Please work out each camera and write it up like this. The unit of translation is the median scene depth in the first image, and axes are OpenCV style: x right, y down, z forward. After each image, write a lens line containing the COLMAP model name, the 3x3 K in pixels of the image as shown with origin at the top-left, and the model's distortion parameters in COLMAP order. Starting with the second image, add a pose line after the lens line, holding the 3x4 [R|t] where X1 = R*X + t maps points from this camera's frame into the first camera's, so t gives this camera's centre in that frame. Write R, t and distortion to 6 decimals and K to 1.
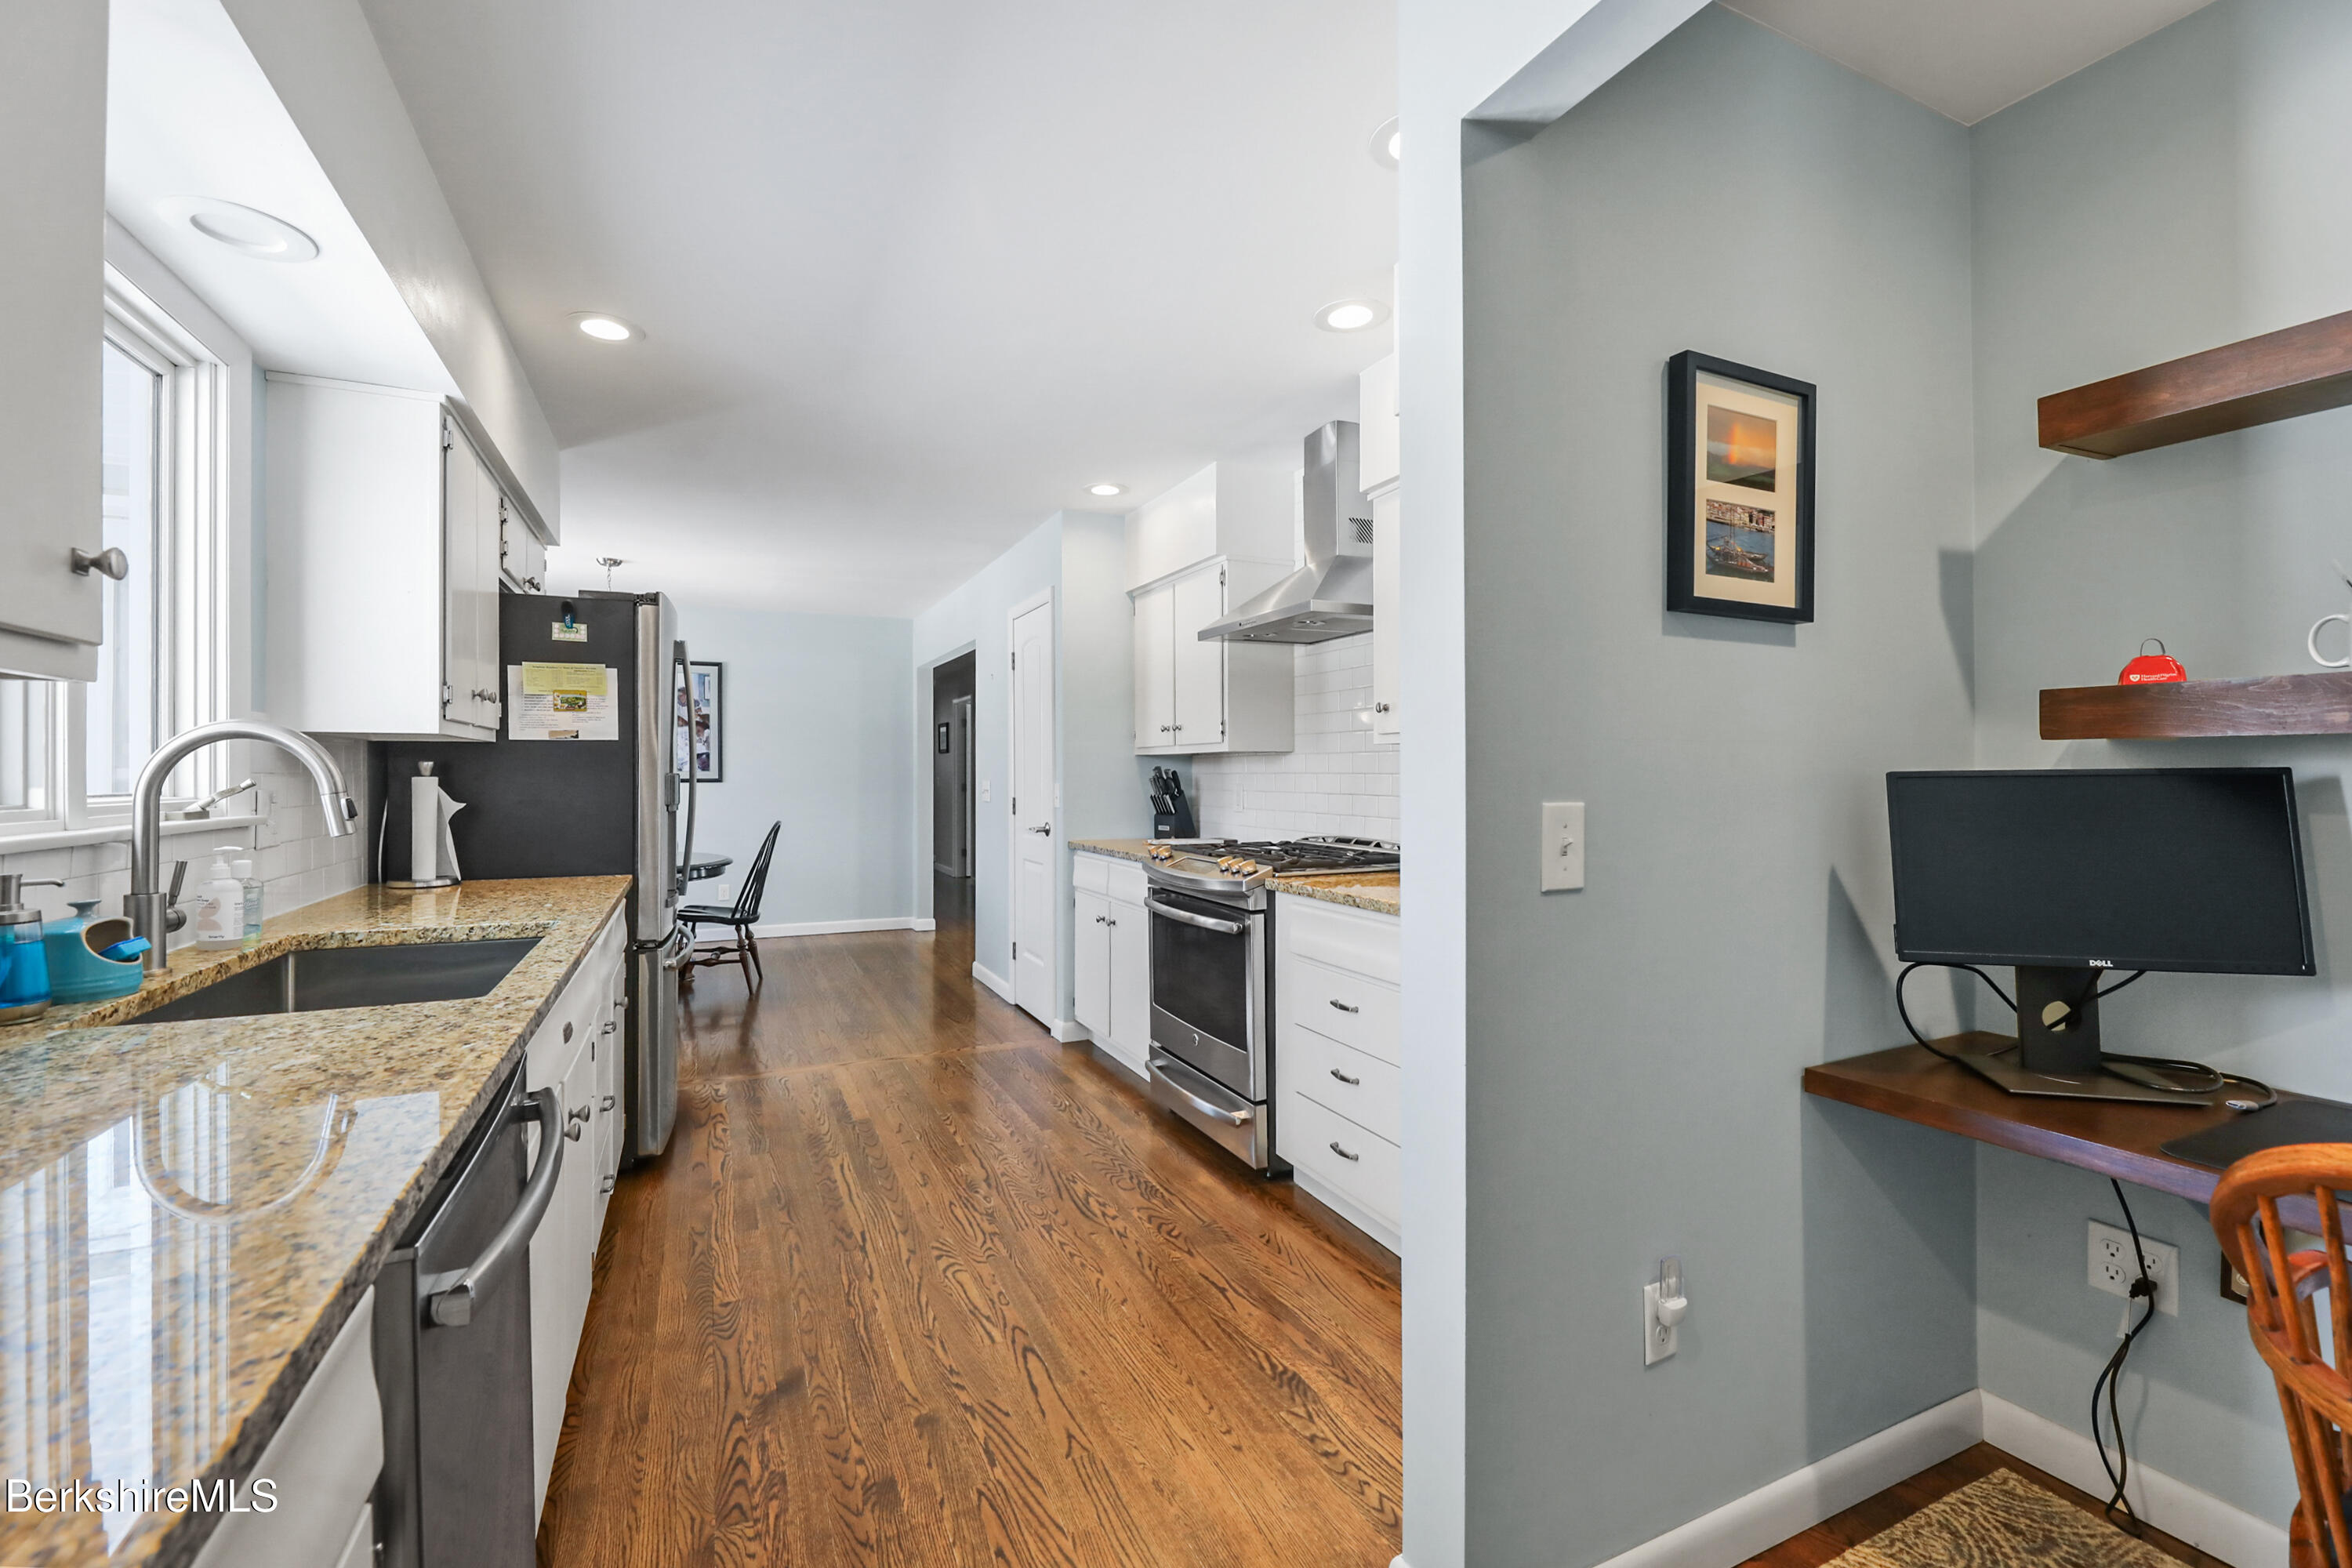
lens RADIAL K [[974.0, 0, 1156.8], [0, 974.0, 770.2], [0, 0, 1]] dist [-0.014033, -0.000201]
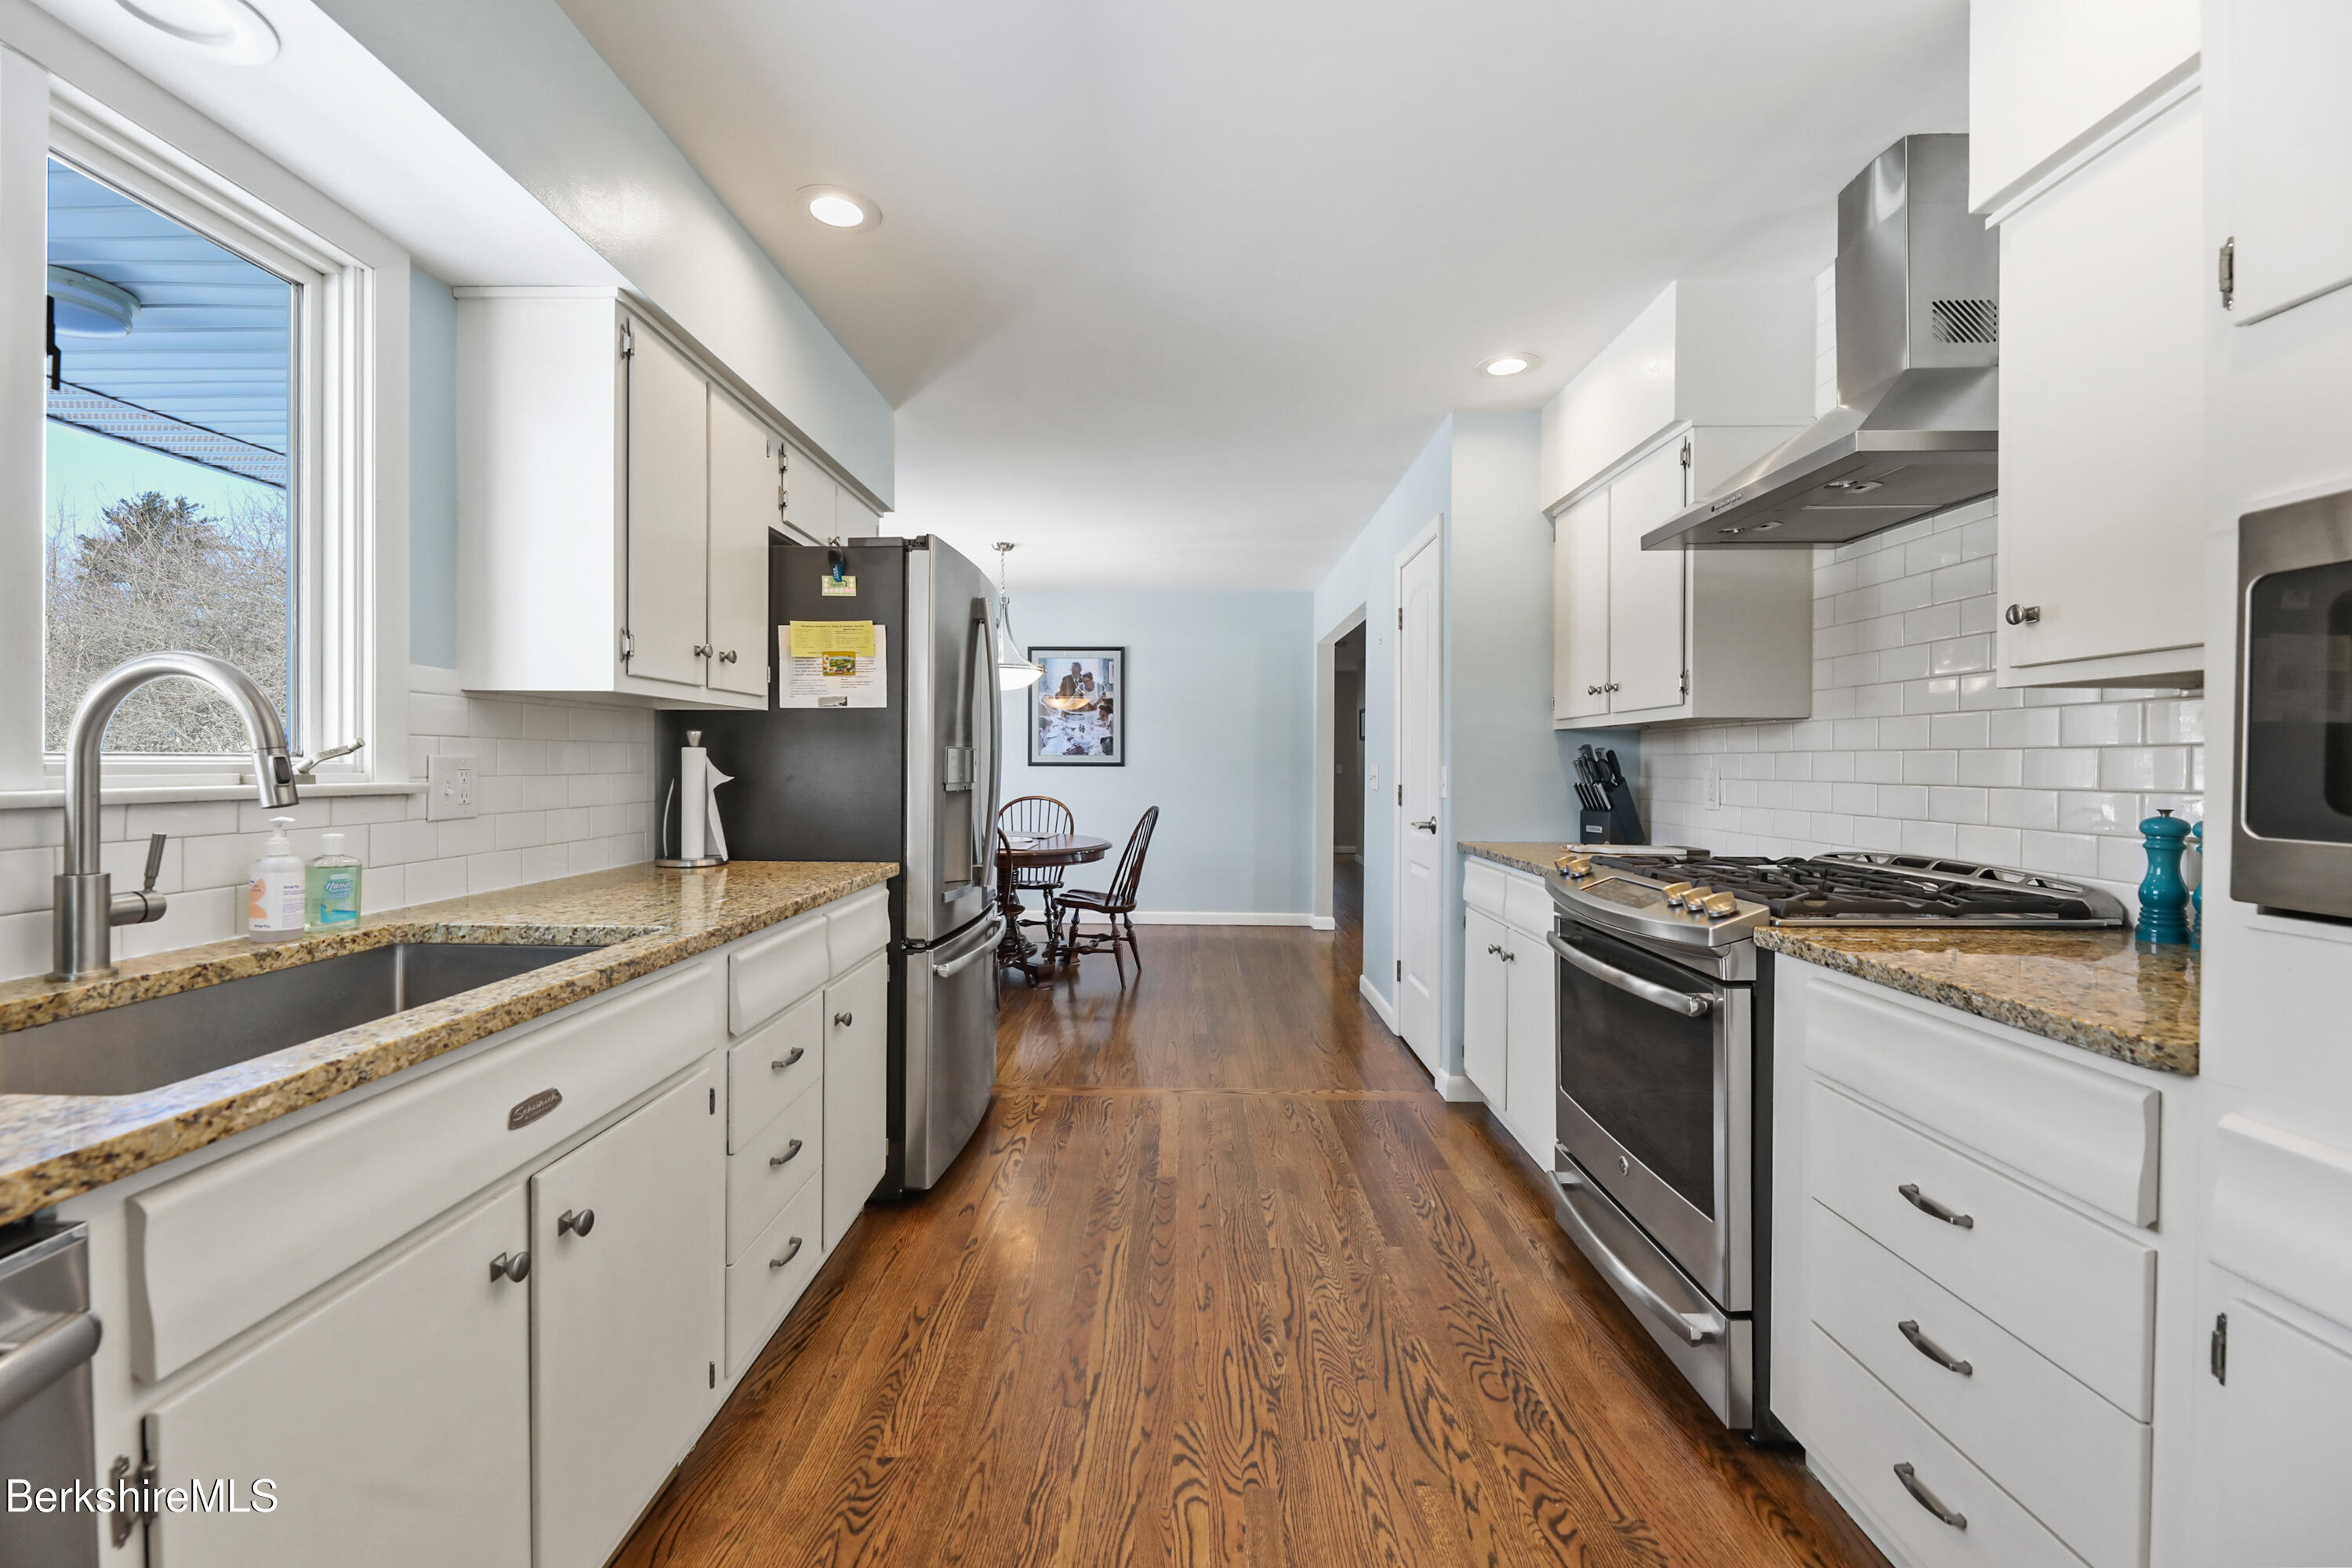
lens RADIAL K [[947.4, 0, 1165.7], [0, 947.4, 769.6], [0, 0, 1]] dist [0.001283, -0.003865]
pose [[0.900303, 0.009154, -0.435167, 0.036288], [-0.005411, 0.999937, 0.009840, 0.013409], [0.435230, -0.006504, 0.900296, 0.305322]]
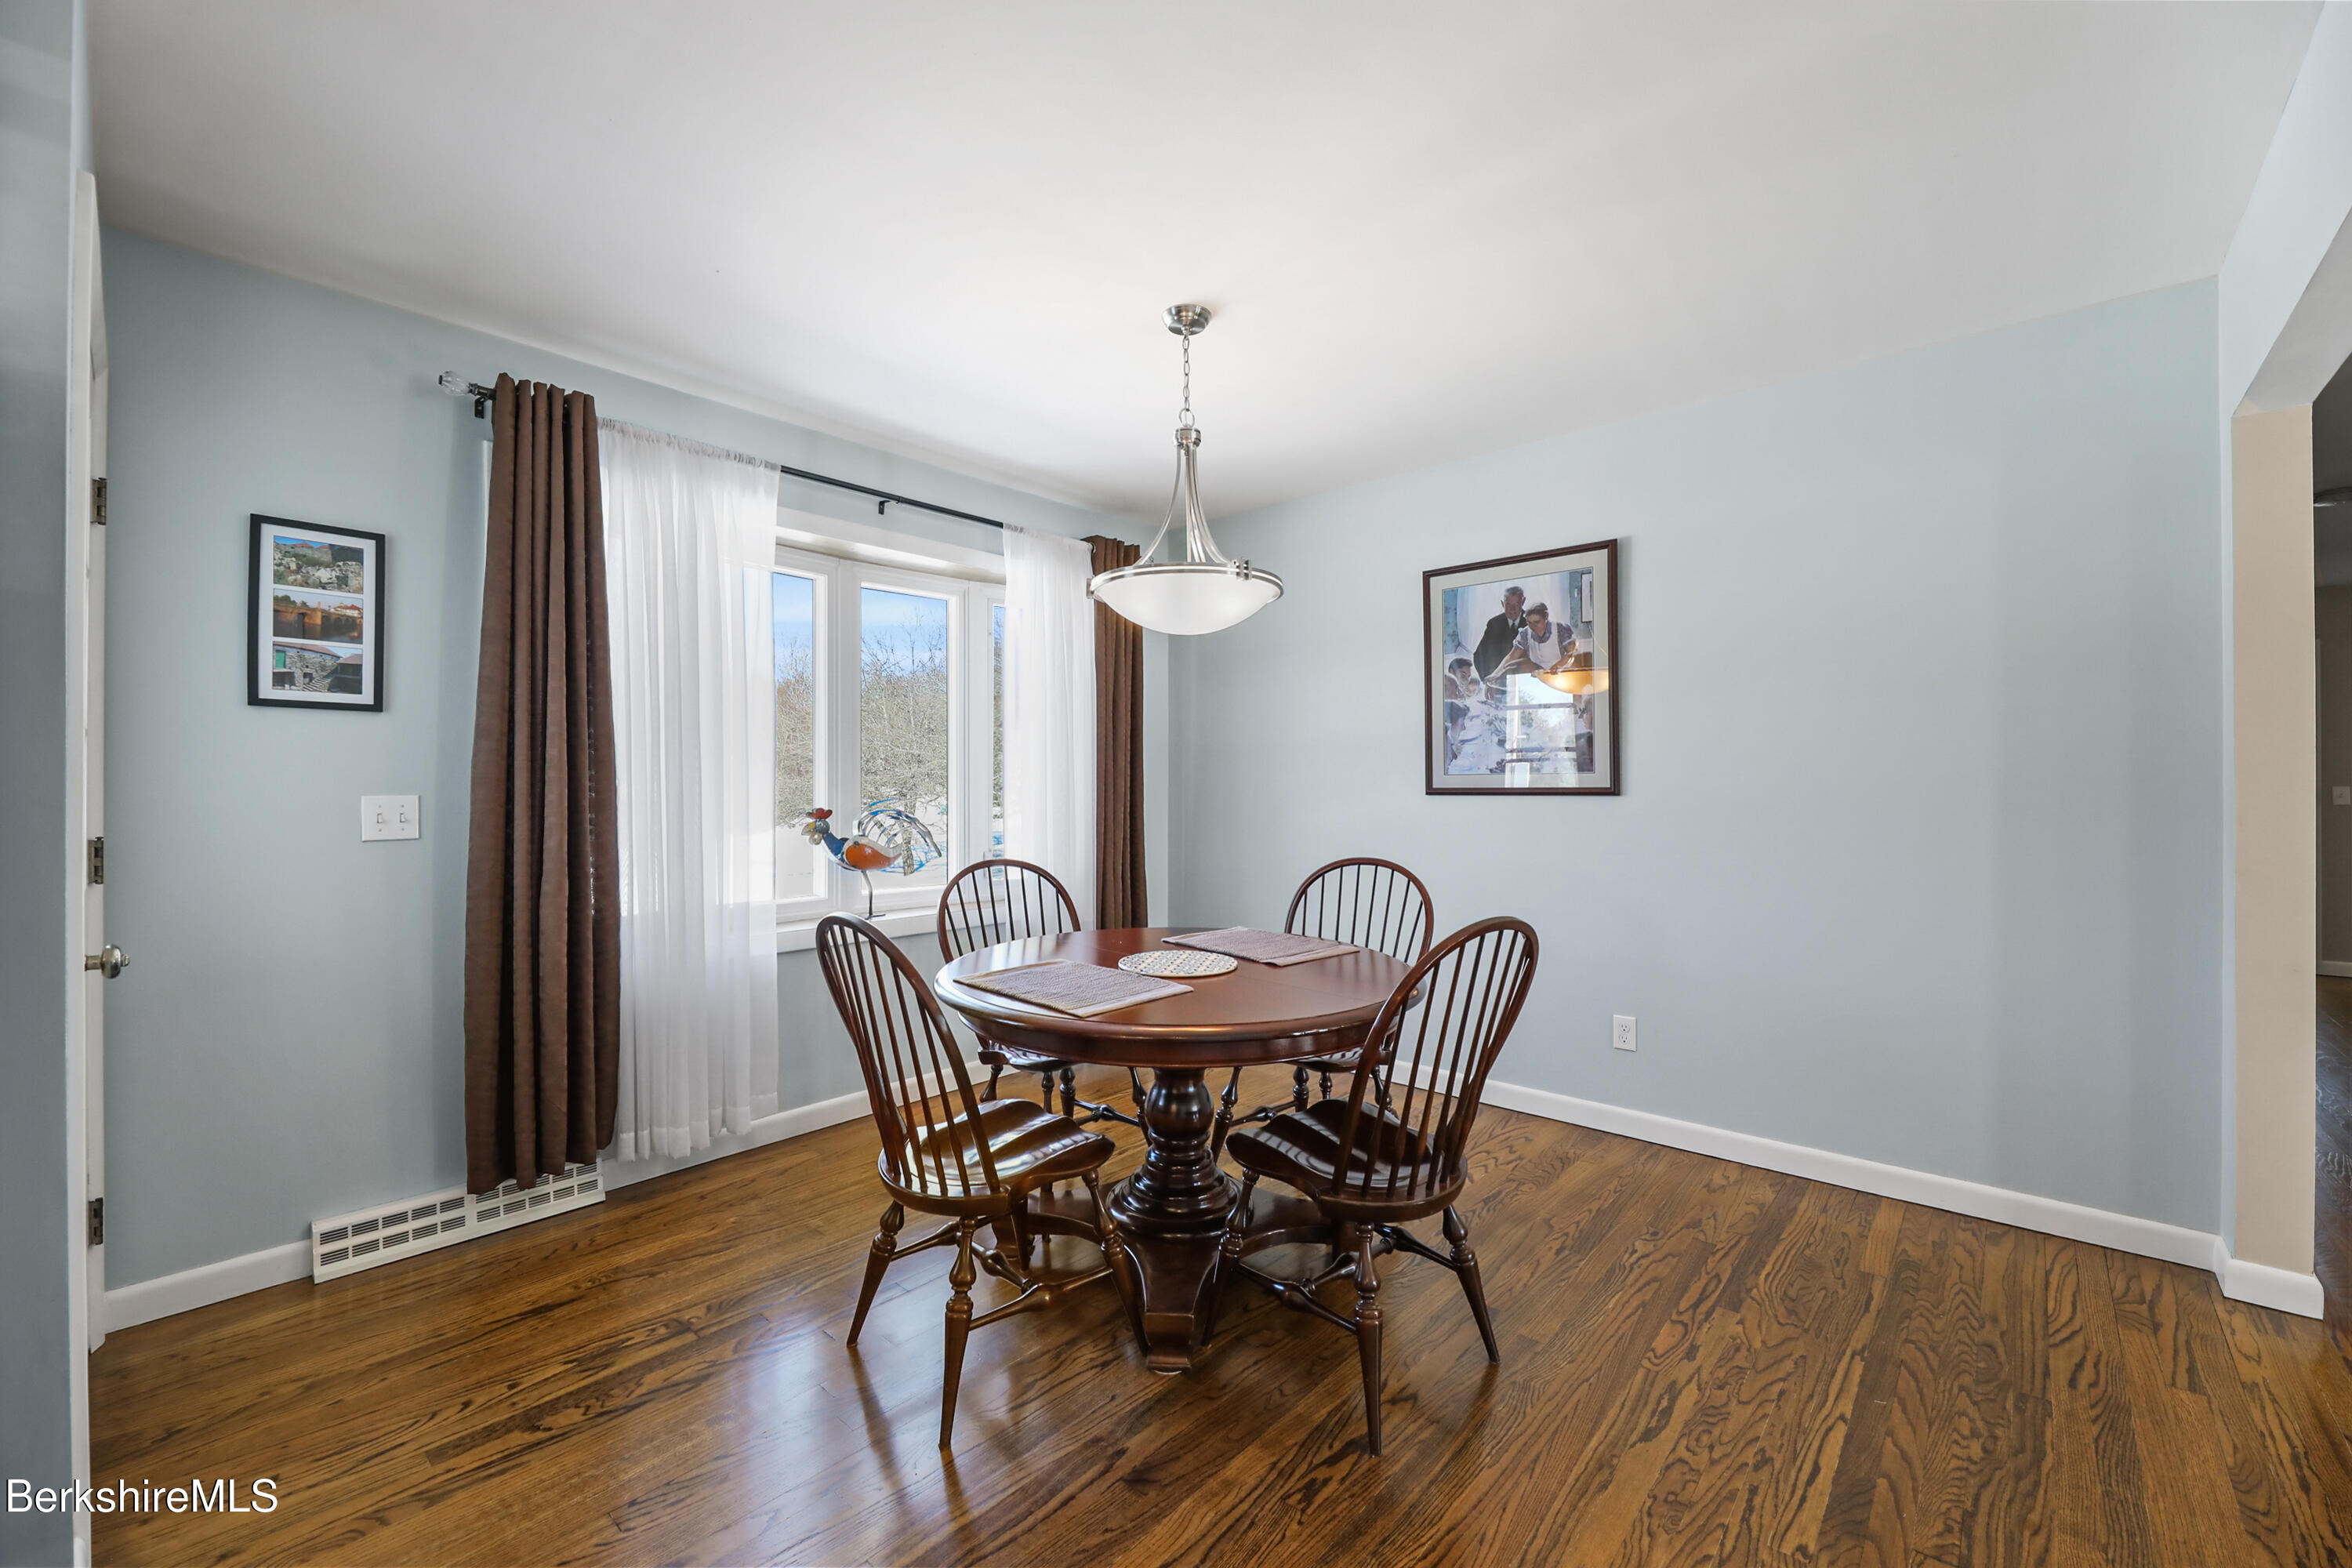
lens RADIAL K [[942.0, 0, 1159.0], [0, 942.0, 785.0], [0, 0, 1]] dist [-0.000504, -0.003314]
pose [[0.388771, -0.000201, -0.921334, -0.256821], [0.006591, 0.999975, 0.002563, 0.011141], [0.921311, -0.007069, 0.388762, 1.368830]]
